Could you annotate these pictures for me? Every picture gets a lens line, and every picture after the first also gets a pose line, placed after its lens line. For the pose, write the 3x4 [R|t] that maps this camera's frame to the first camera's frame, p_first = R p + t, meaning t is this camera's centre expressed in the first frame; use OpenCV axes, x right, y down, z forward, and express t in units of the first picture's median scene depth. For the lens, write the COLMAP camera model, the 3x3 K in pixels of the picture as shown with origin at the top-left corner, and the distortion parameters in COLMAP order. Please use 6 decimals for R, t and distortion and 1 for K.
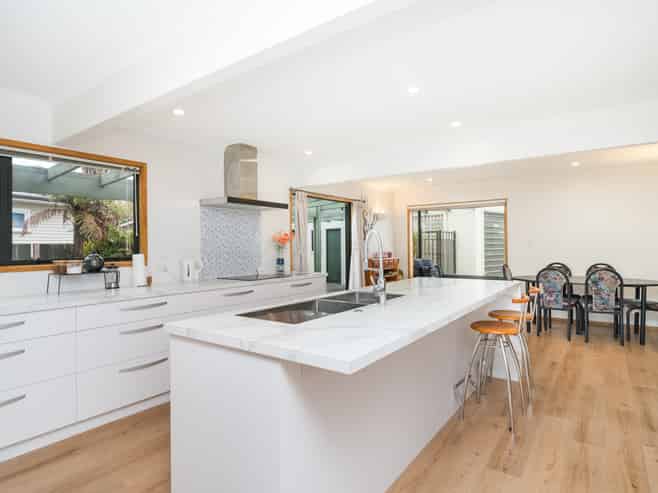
lens RADIAL K [[380.0, 0, 329.0], [0, 380.0, 246.5], [0, 0, 1]] dist [-0.001870, -0.001156]
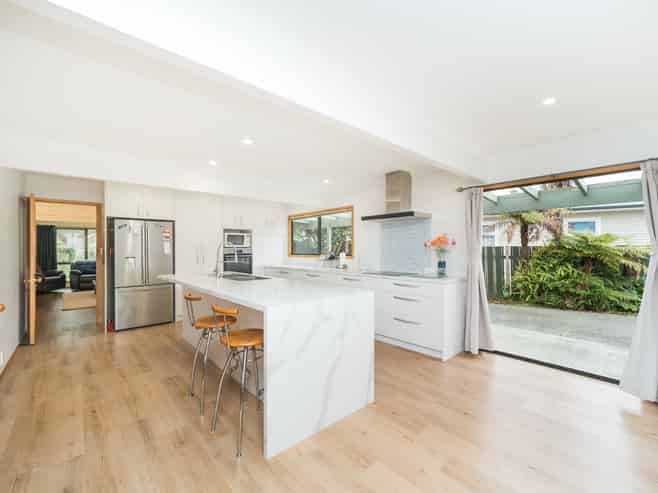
lens RADIAL K [[287.7, 0, 329.0], [0, 287.7, 246.5], [0, 0, 1]] dist [0.001409, -0.000325]
pose [[-0.210379, -0.005154, -0.977606, 1.249887], [-0.007730, 0.999964, -0.003609, -0.005948], [0.977589, 0.006798, -0.210411, 1.552807]]
